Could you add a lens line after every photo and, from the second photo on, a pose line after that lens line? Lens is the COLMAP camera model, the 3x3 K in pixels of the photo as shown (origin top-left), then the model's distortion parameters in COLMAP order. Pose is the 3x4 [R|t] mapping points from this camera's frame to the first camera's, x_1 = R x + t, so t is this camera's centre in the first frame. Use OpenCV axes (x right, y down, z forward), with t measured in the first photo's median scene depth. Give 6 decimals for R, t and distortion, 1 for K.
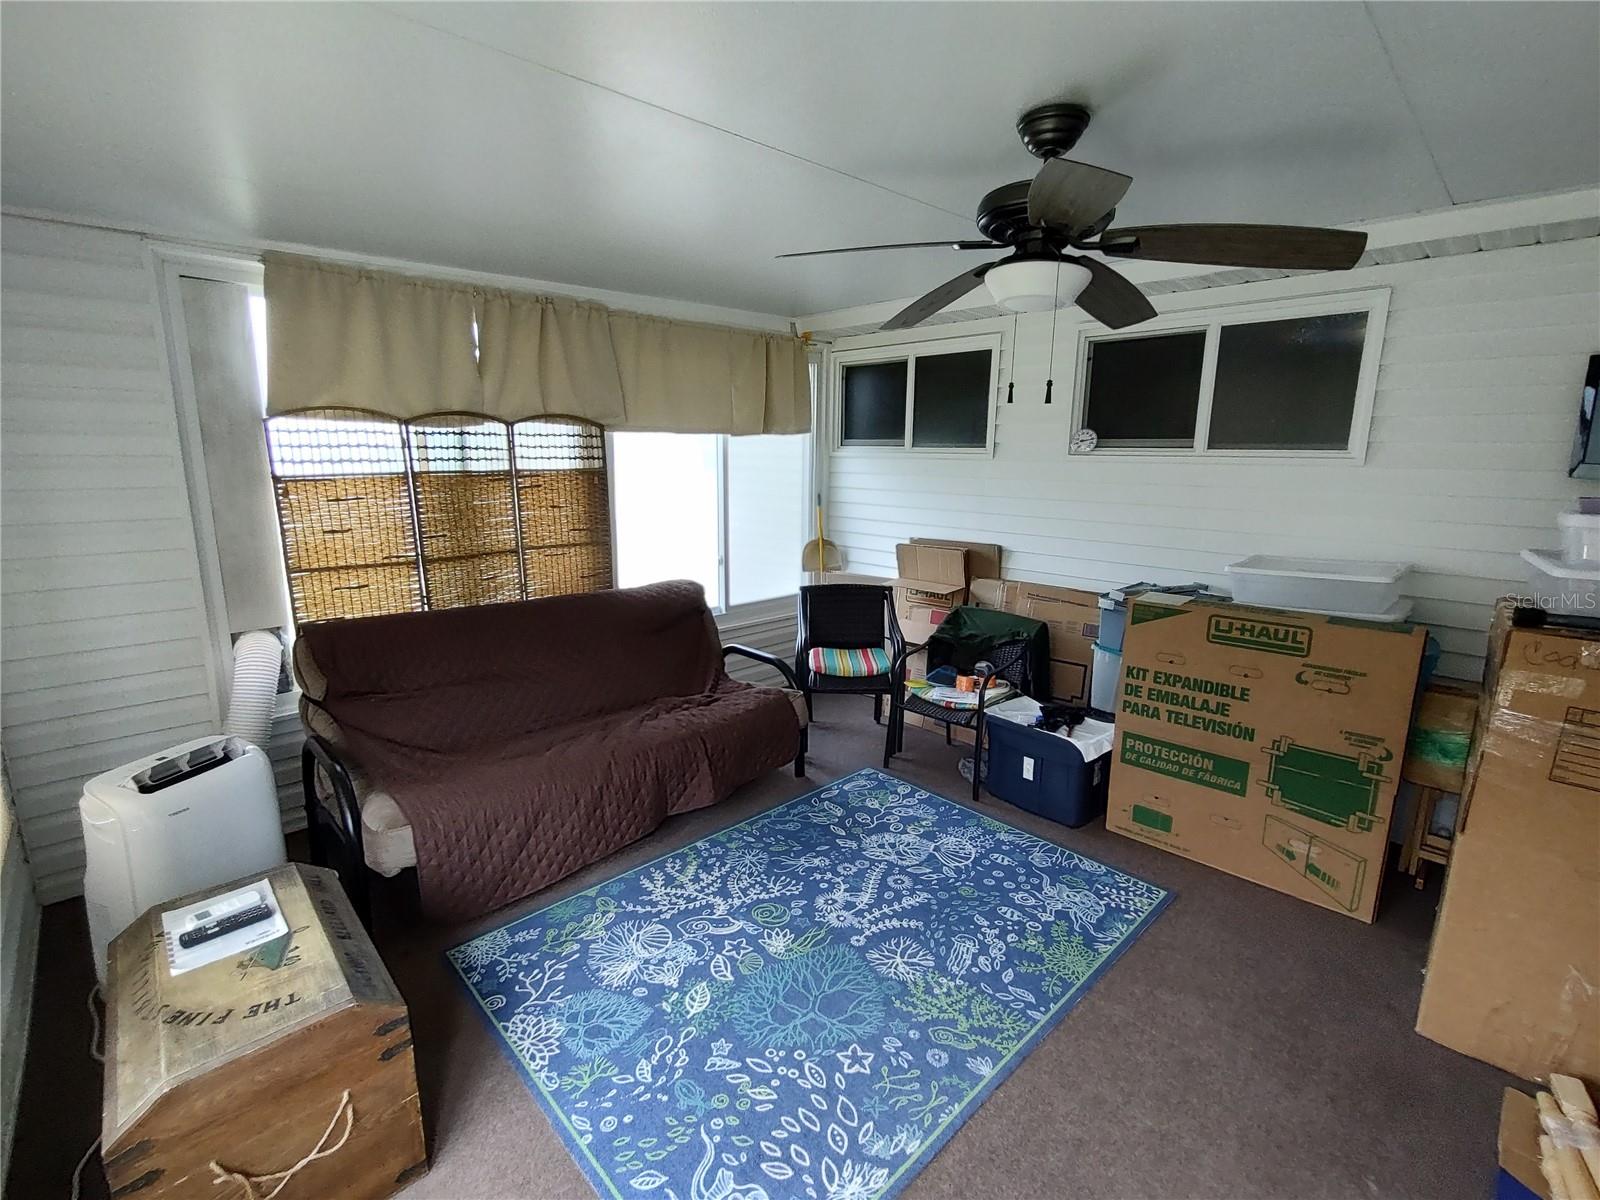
lens RADIAL K [[722.0, 0, 802.3], [0, 722.0, 596.8], [0, 0, 1]] dist [-0.016960, 0.001046]
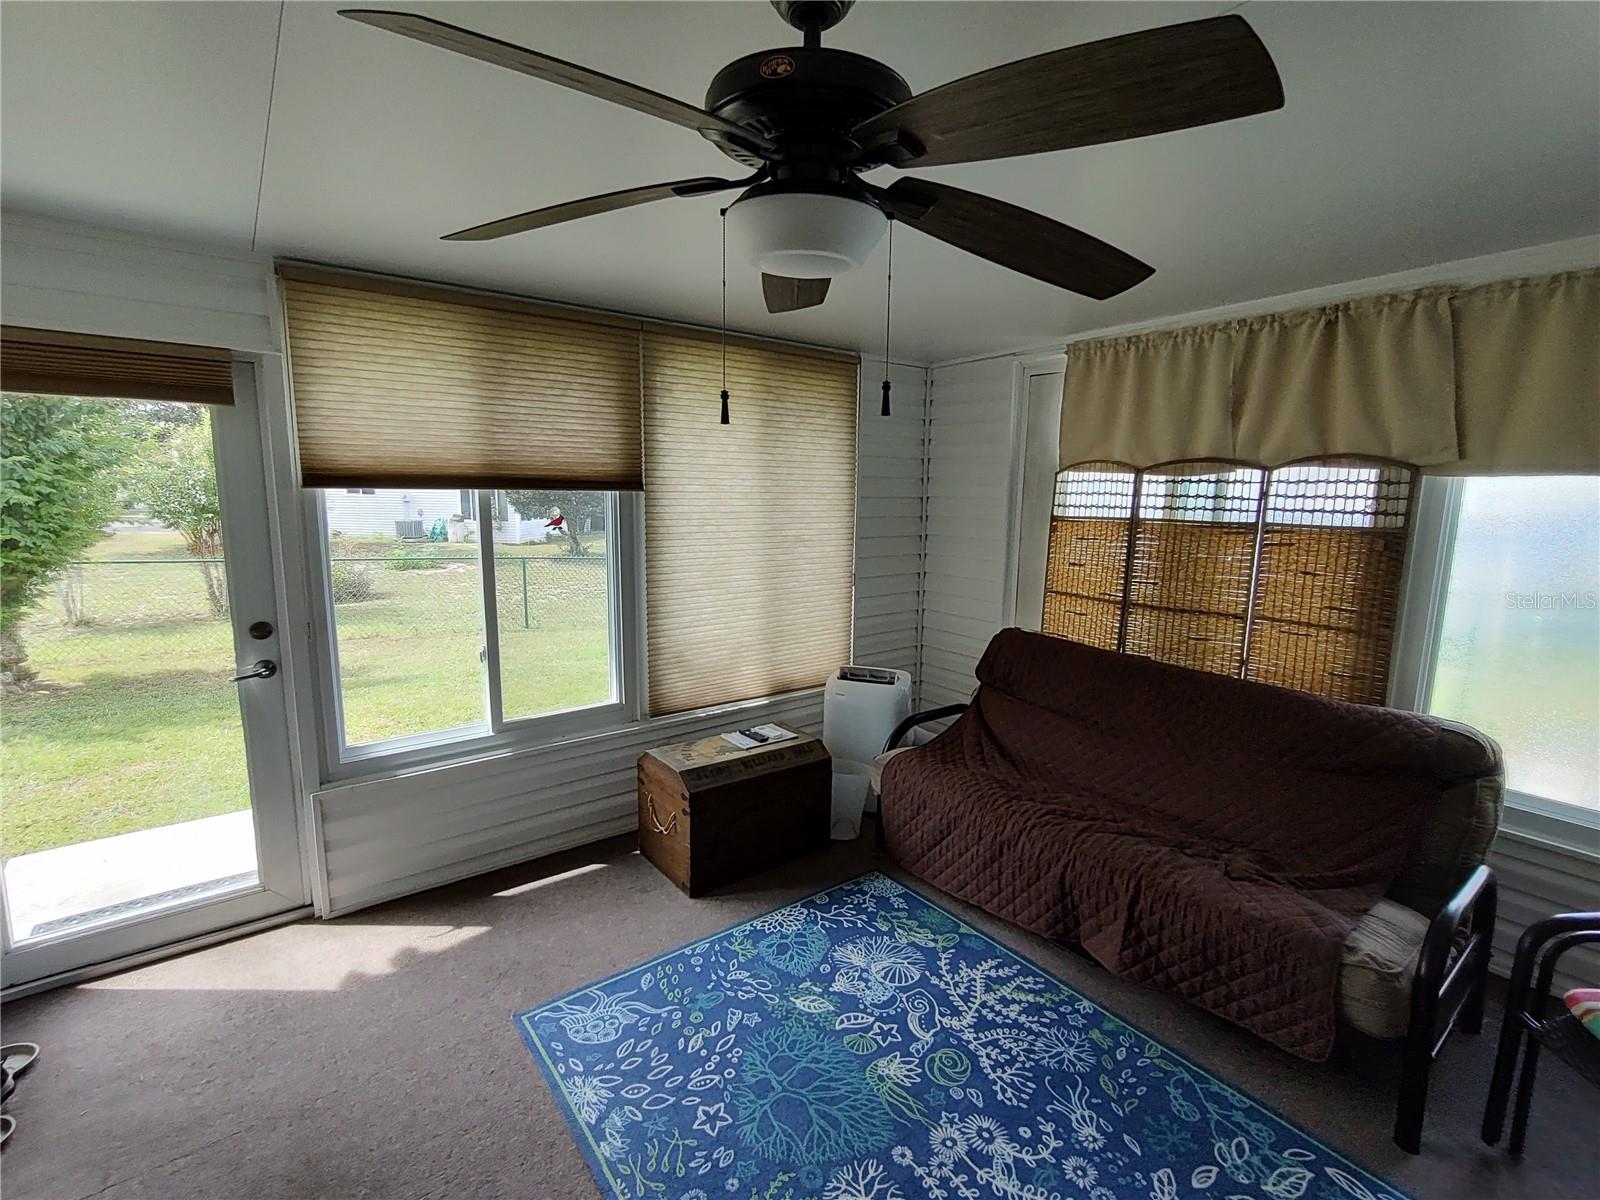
lens RADIAL K [[722.0, 0, 802.3], [0, 722.0, 596.8], [0, 0, 1]] dist [-0.016960, 0.001046]
pose [[-0.113978, 0.142977, -0.983141, 0.642048], [-0.206021, 0.964677, 0.164176, -0.155860], [0.971887, 0.221260, -0.080495, 0.730715]]
